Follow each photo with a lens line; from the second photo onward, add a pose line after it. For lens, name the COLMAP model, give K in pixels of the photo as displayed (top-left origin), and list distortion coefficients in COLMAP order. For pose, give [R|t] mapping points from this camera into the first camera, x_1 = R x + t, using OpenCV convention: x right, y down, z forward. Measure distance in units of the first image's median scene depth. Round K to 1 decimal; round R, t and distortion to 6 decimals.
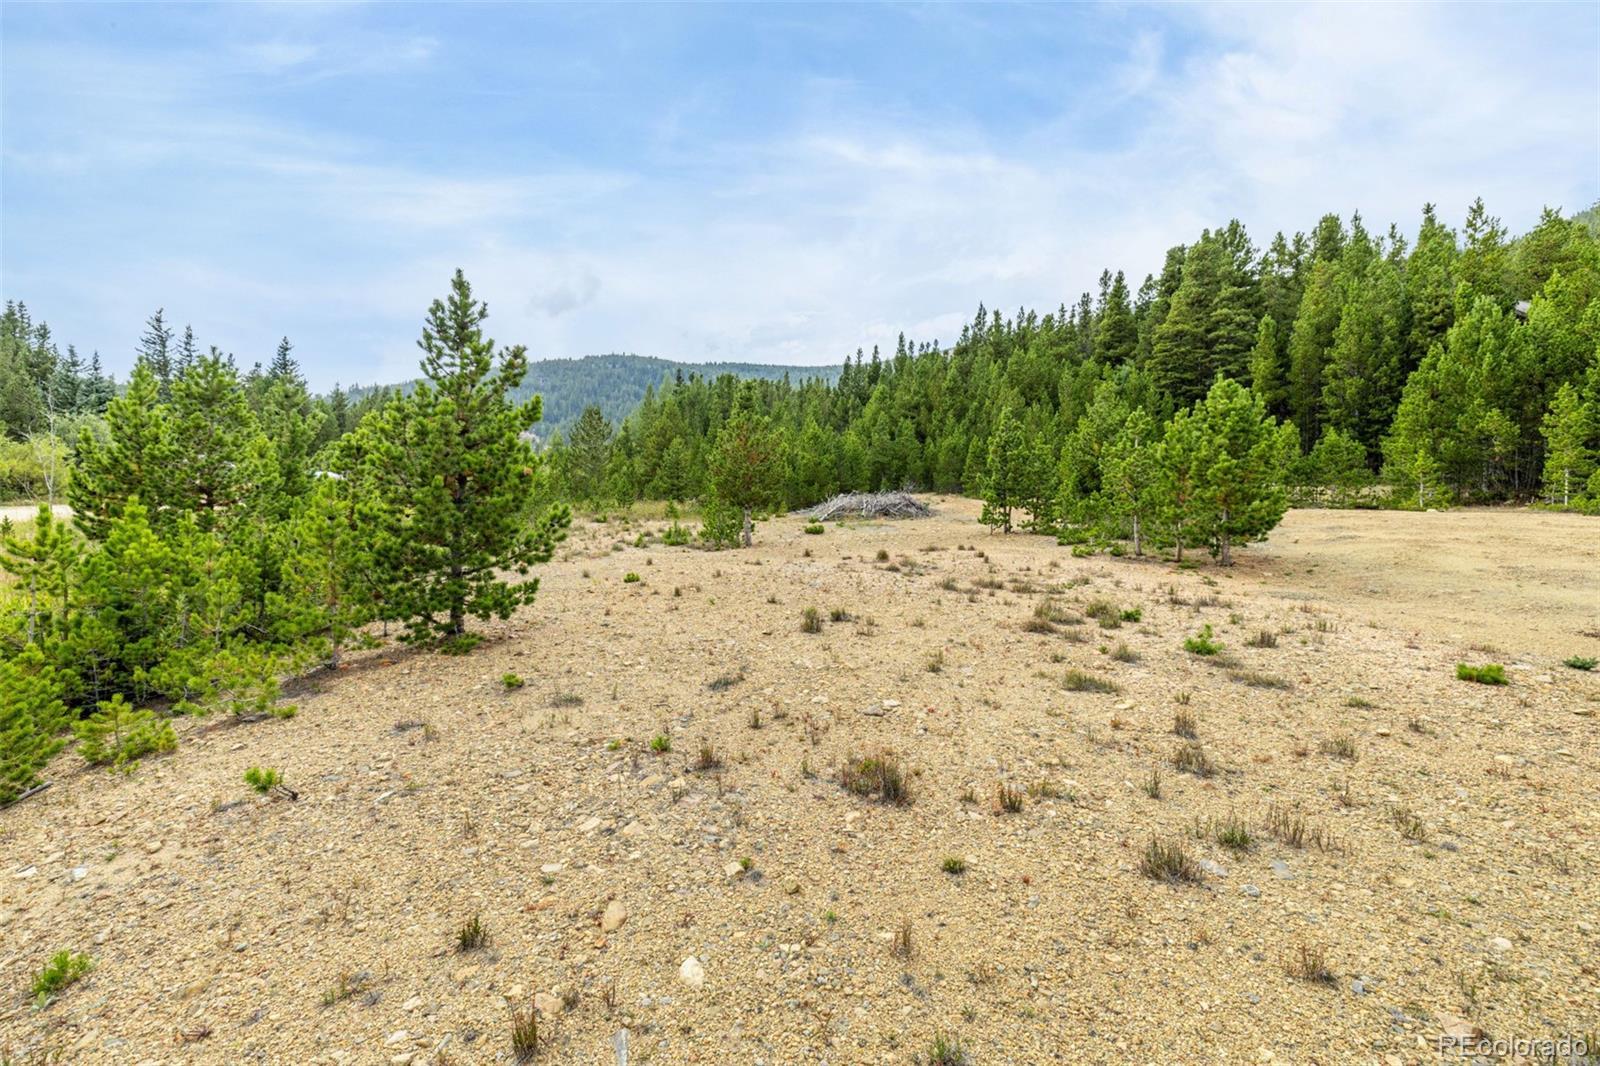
lens RADIAL K [[673.3, 0, 801.6], [0, 673.3, 530.2], [0, 0, 1]] dist [0.002608, -0.000965]
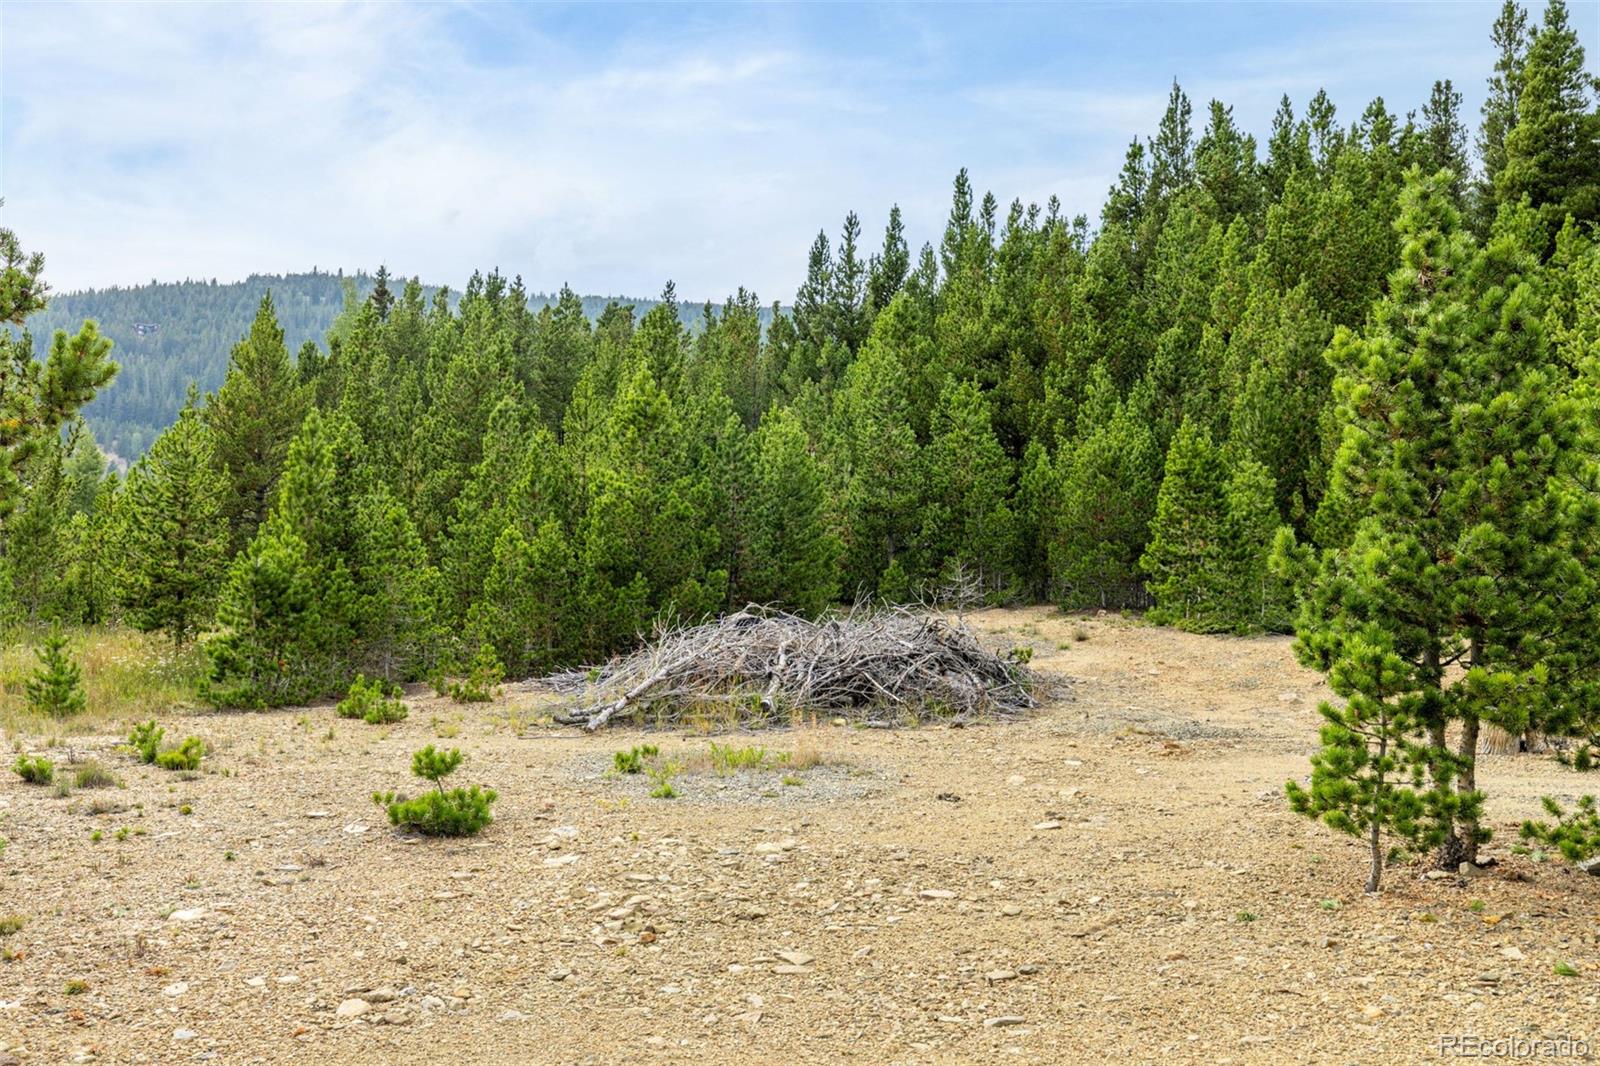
lens RADIAL K [[1555.8, 0, 804.0], [0, 1555.8, 531.8], [0, 0, 1]] dist [0.002468, 0.000000]
pose [[0.999424, 0.007292, 0.033155, 0.046882], [-0.004076, 0.995367, -0.096057, -0.016682], [-0.033701, 0.095867, 0.994824, 0.228903]]
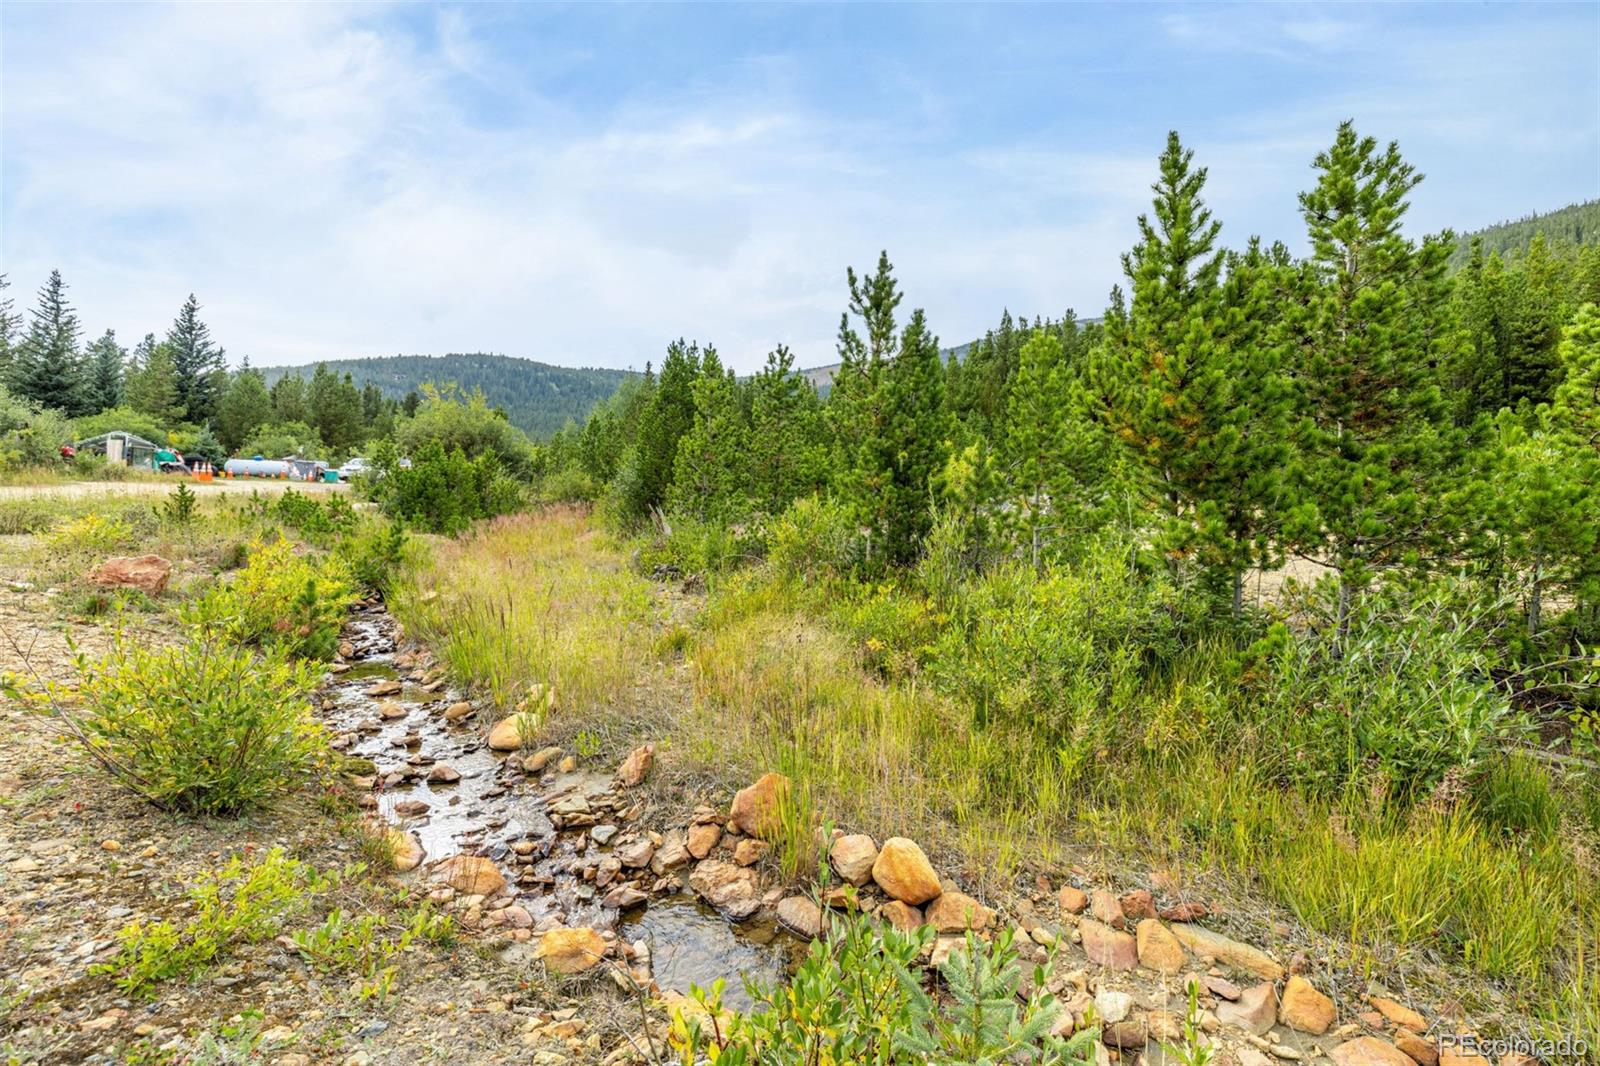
lens RADIAL K [[673.3, 0, 802.1], [0, 673.3, 526.2], [0, 0, 1]] dist [0.002608, -0.000965]
pose [[0.982541, 0.005705, 0.185957, -0.248440], [-0.001113, 0.999692, -0.024786, 0.009329], [-0.186042, 0.024146, 0.982245, 0.106297]]
